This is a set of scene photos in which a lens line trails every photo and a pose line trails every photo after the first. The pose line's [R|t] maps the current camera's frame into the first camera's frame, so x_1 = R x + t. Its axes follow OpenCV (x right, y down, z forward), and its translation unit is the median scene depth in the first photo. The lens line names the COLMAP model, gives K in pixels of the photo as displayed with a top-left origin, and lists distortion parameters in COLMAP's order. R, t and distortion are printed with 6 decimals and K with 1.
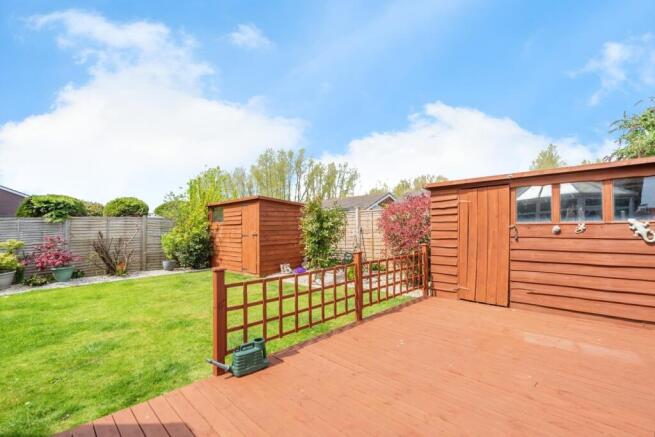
lens RADIAL K [[300.3, 0, 329.6], [0, 300.3, 221.9], [0, 0, 1]] dist [-0.011251, 0.001648]
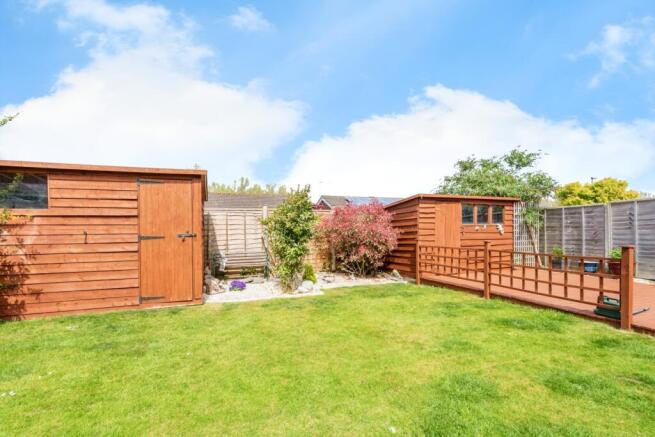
lens RADIAL K [[300.3, 0, 331.2], [0, 300.3, 237.6], [0, 0, 1]] dist [-0.011251, 0.001648]
pose [[0.431467, -0.002696, 0.902124, -0.670666], [-0.011955, 0.999891, 0.008706, 0.039023], [-0.902049, -0.014541, 0.431388, 0.500877]]
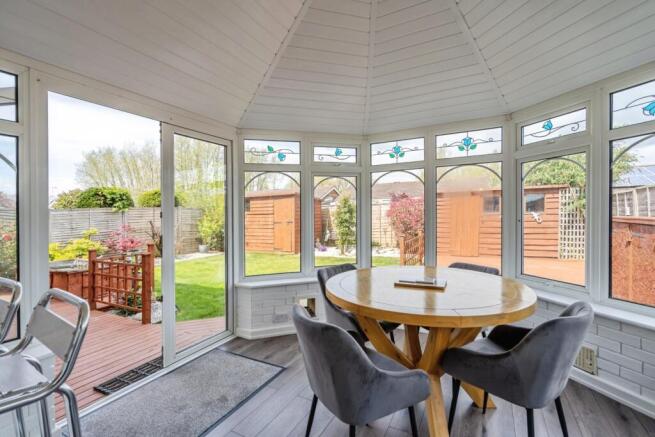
lens RADIAL K [[300.3, 0, 326.1], [0, 300.3, 217.2], [0, 0, 1]] dist [-0.011251, 0.001648]
pose [[0.952191, -0.002221, 0.305496, -0.503076], [-0.004244, 0.999781, 0.020495, -0.004988], [-0.305475, -0.020812, 0.951973, -0.292552]]
